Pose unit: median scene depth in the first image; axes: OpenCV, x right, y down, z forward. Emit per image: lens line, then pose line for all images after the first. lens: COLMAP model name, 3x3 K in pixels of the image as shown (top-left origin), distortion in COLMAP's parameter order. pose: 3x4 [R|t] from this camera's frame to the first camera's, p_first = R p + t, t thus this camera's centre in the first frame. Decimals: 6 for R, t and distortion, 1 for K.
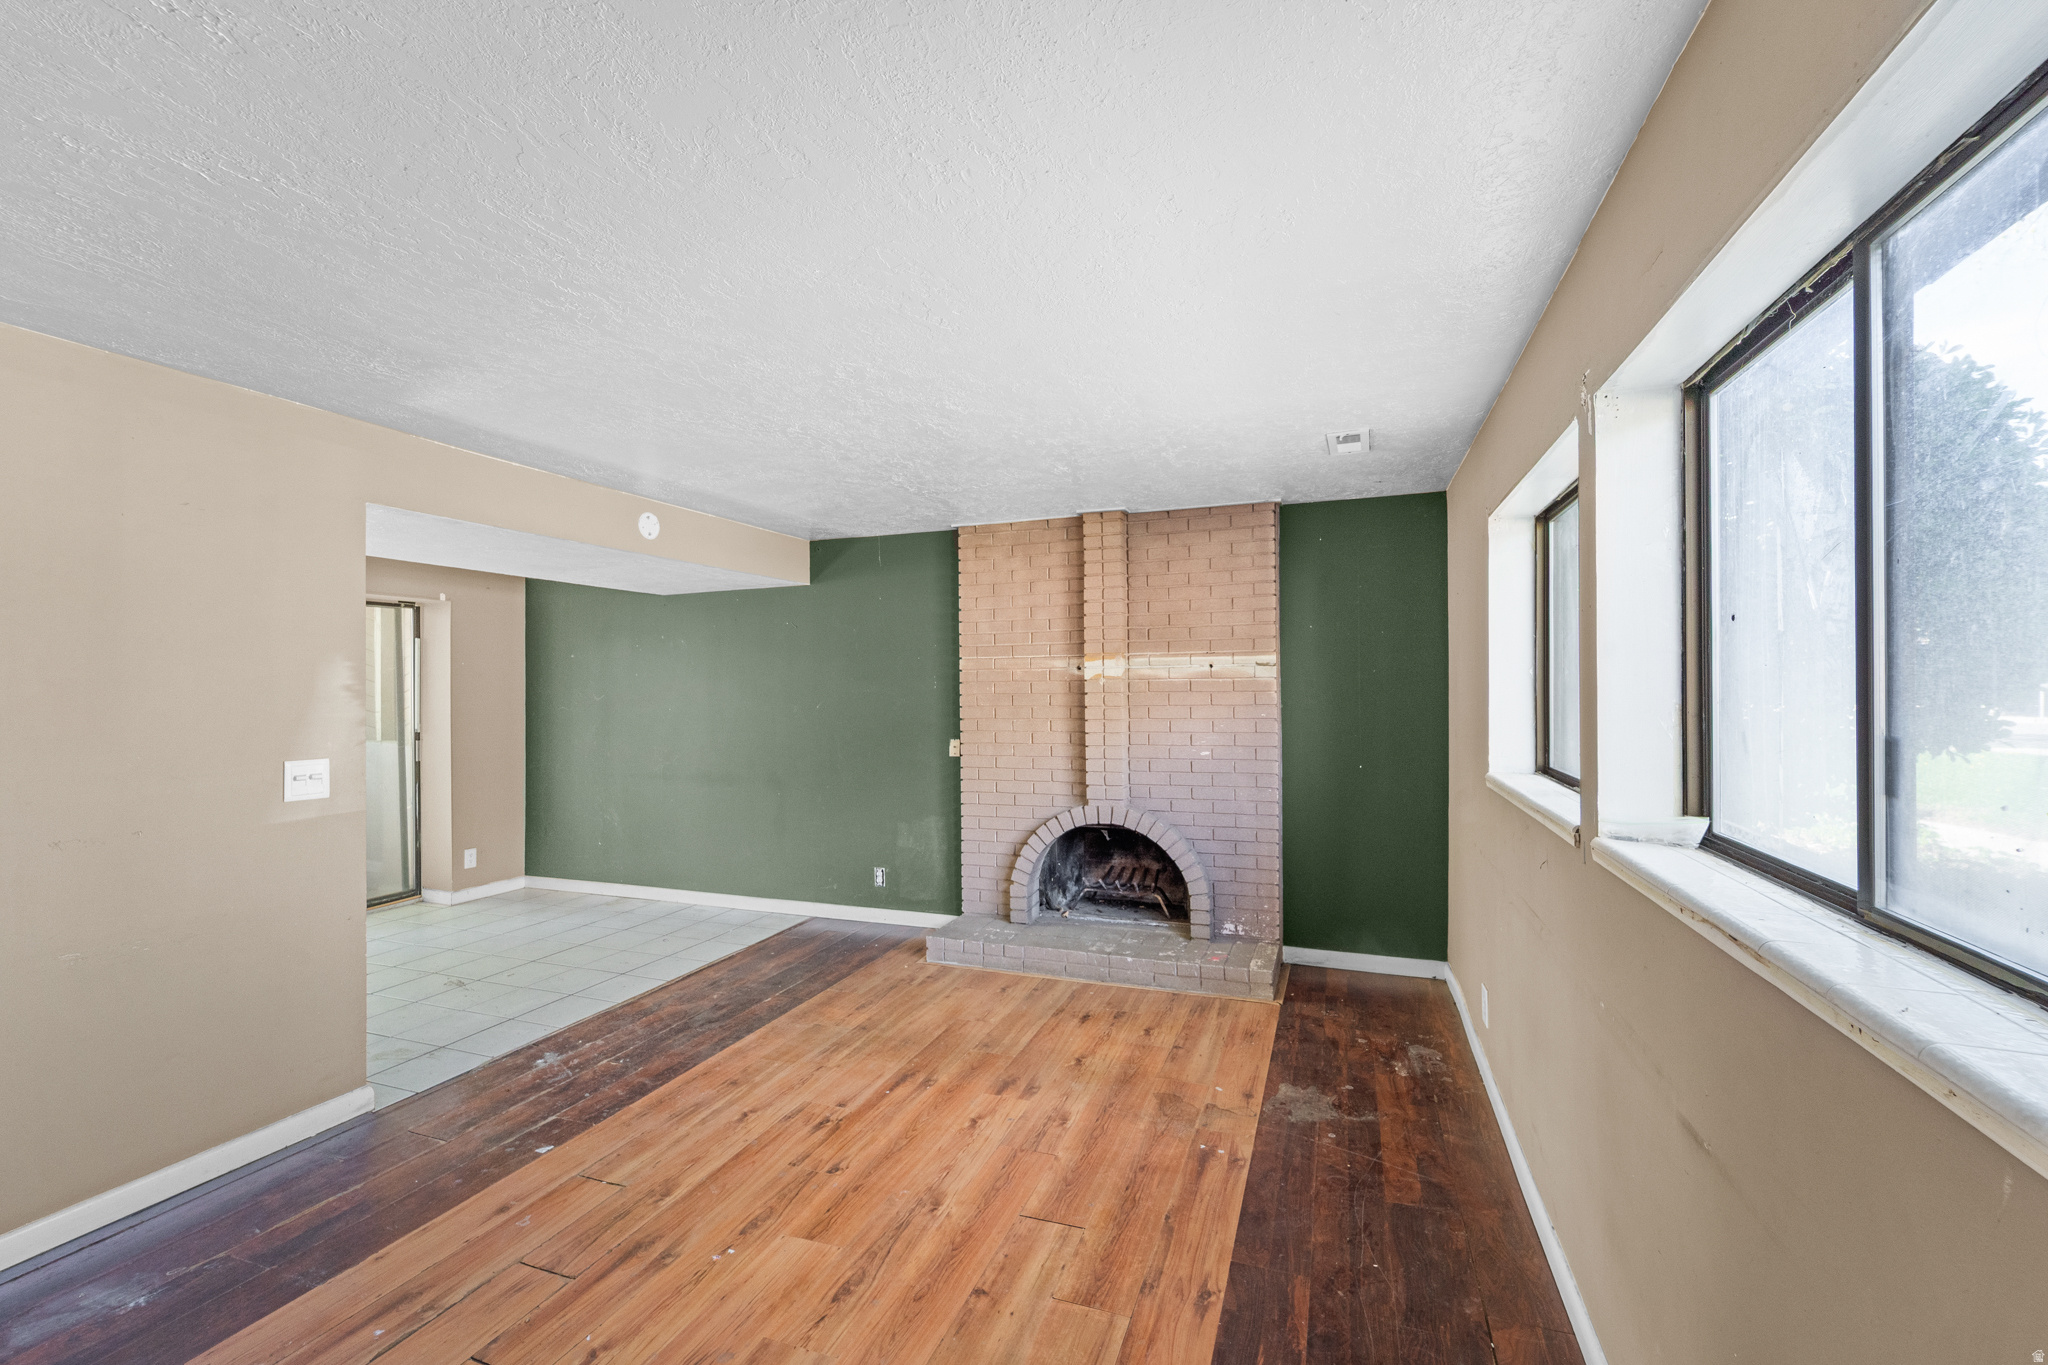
lens RADIAL K [[850.7, 0, 1024.0], [0, 850.7, 682.5], [0, 0, 1]] dist [0.000122, -0.000477]
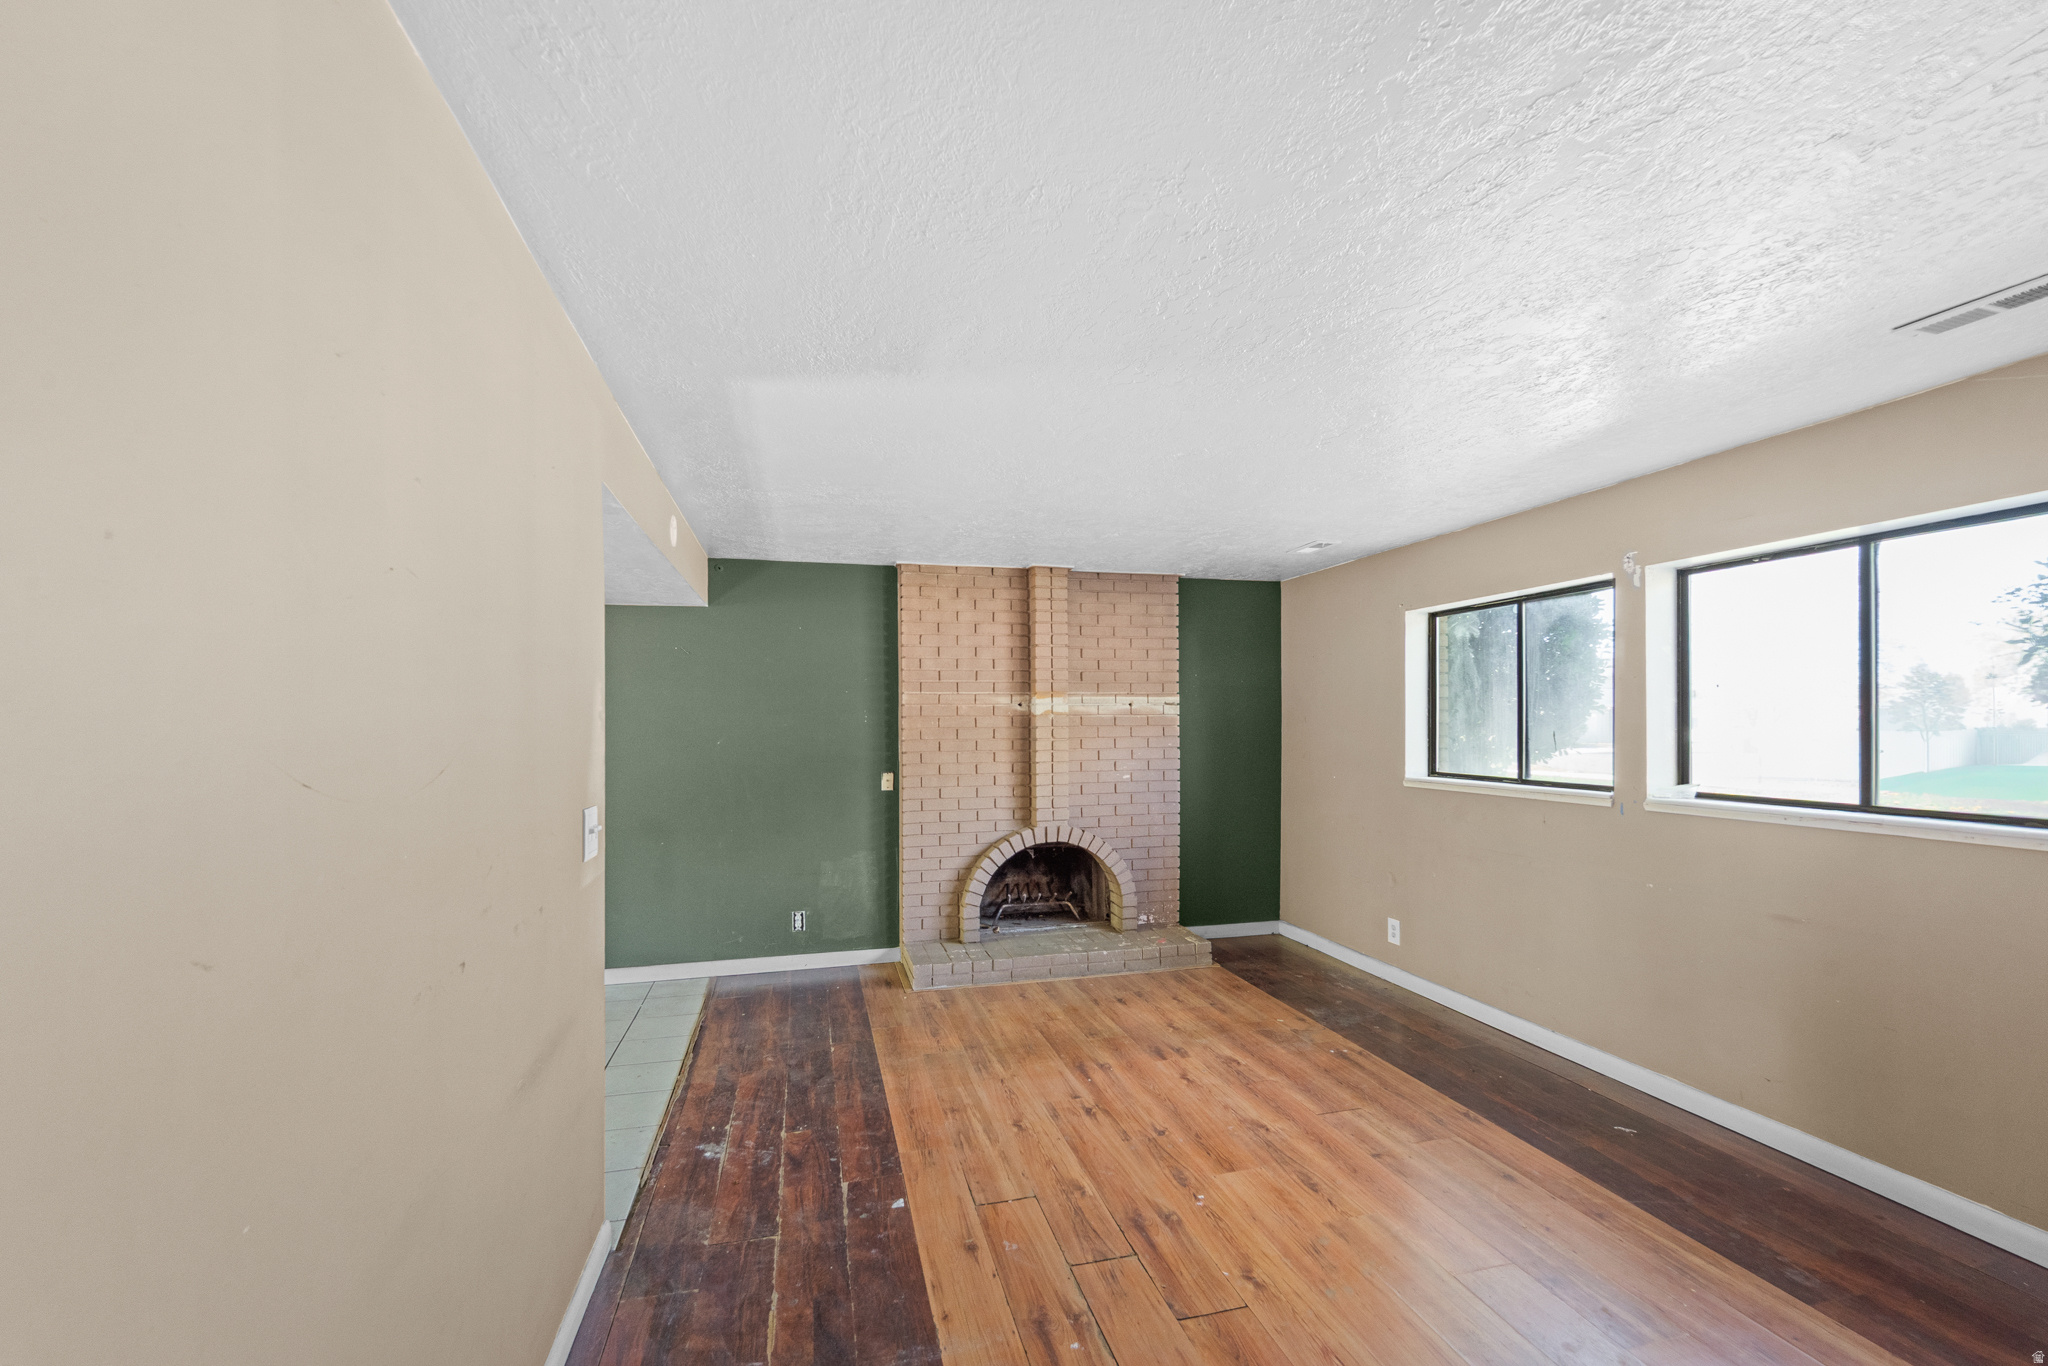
lens RADIAL K [[862.5, 0, 1024.0], [0, 862.5, 717.0], [0, 0, 1]] dist [0.001784, 0.000046]
pose [[0.821445, 0.006829, 0.570247, -0.608451], [-0.004082, 0.999973, -0.006096, 0.006510], [-0.570273, 0.002680, 0.821451, 0.077306]]
